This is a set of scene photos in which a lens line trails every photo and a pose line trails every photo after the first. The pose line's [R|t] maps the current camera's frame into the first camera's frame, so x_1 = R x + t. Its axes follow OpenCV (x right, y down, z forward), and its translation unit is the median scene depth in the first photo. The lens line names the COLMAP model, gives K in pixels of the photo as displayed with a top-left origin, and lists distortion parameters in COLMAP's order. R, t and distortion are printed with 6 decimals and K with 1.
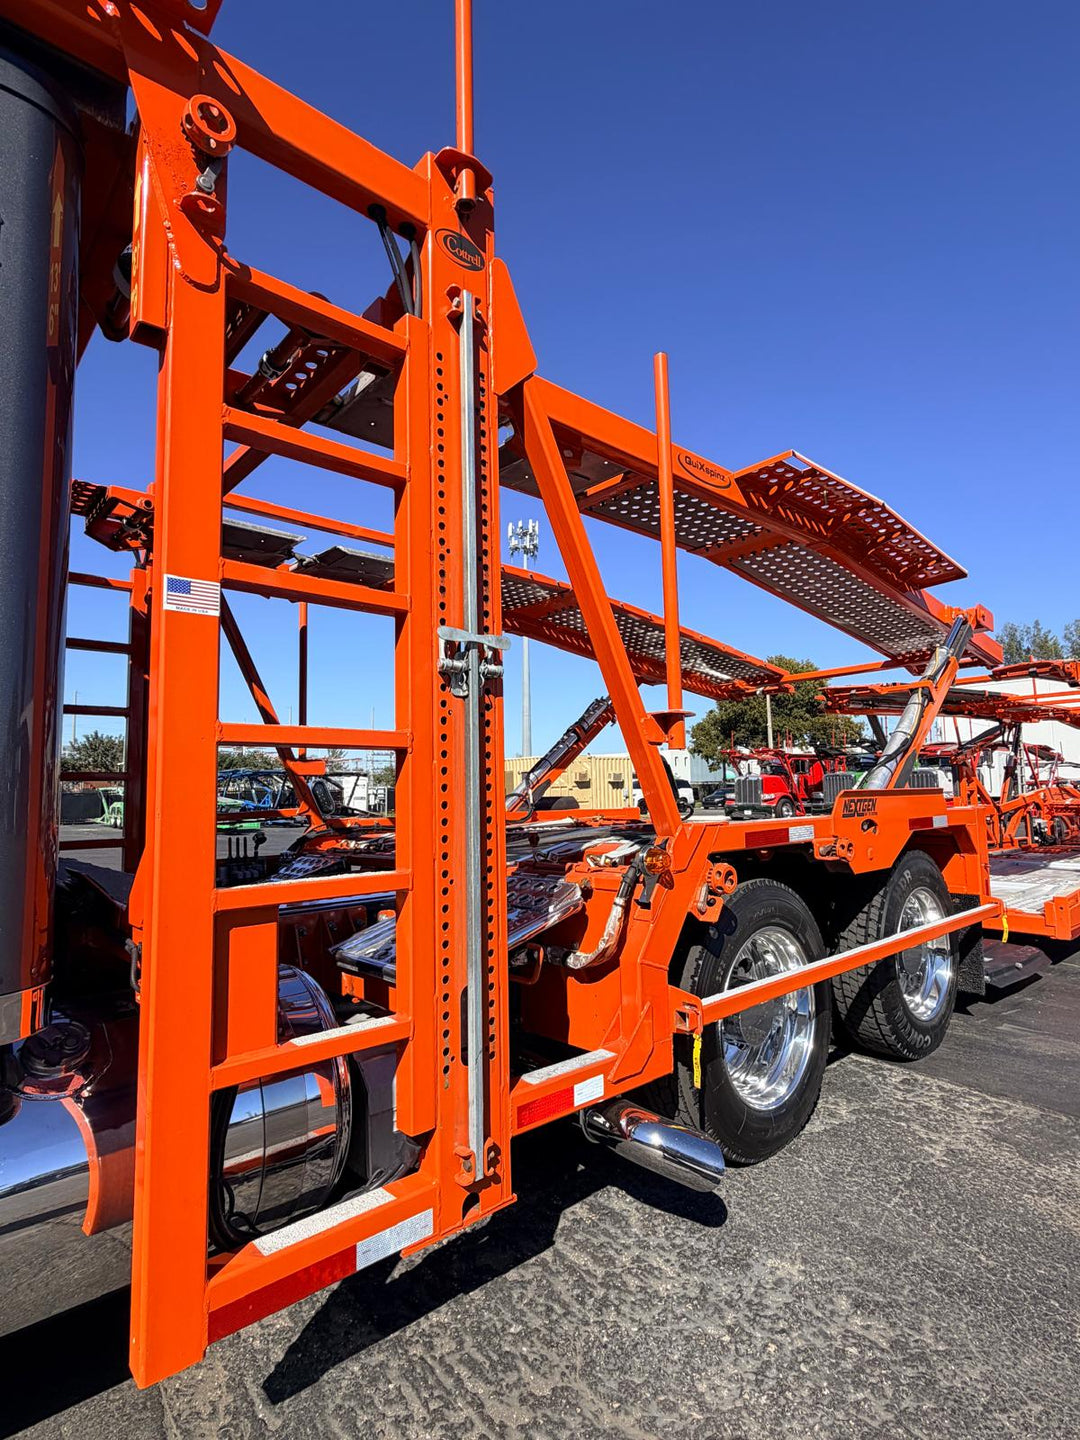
lens RADIAL K [[740.4, 0, 540.0], [0, 740.4, 720.0], [0, 0, 1]] dist [-0.000443, -0.000101]
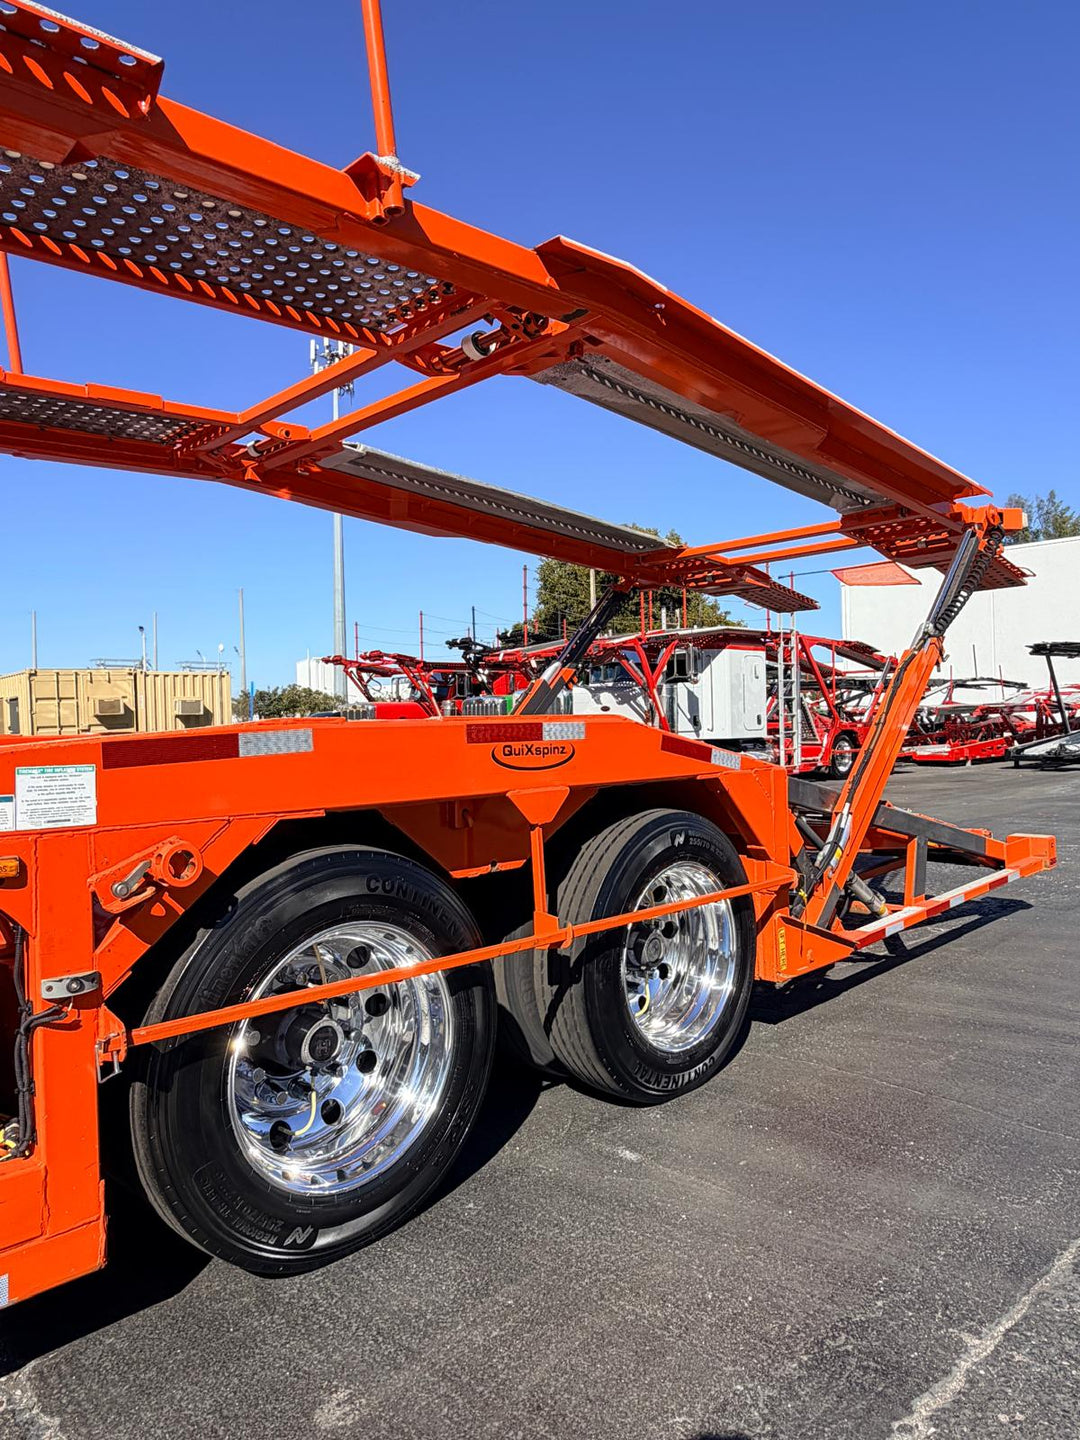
lens RADIAL K [[934.2, 0, 540.0], [0, 934.2, 720.0], [0, 0, 1]] dist [-0.002071, 0.002366]
pose [[0.998113, -0.009494, 0.060666, 0.398133], [0.004037, 0.995982, 0.089459, 0.028962], [-0.061272, -0.089046, 0.994141, 0.327476]]
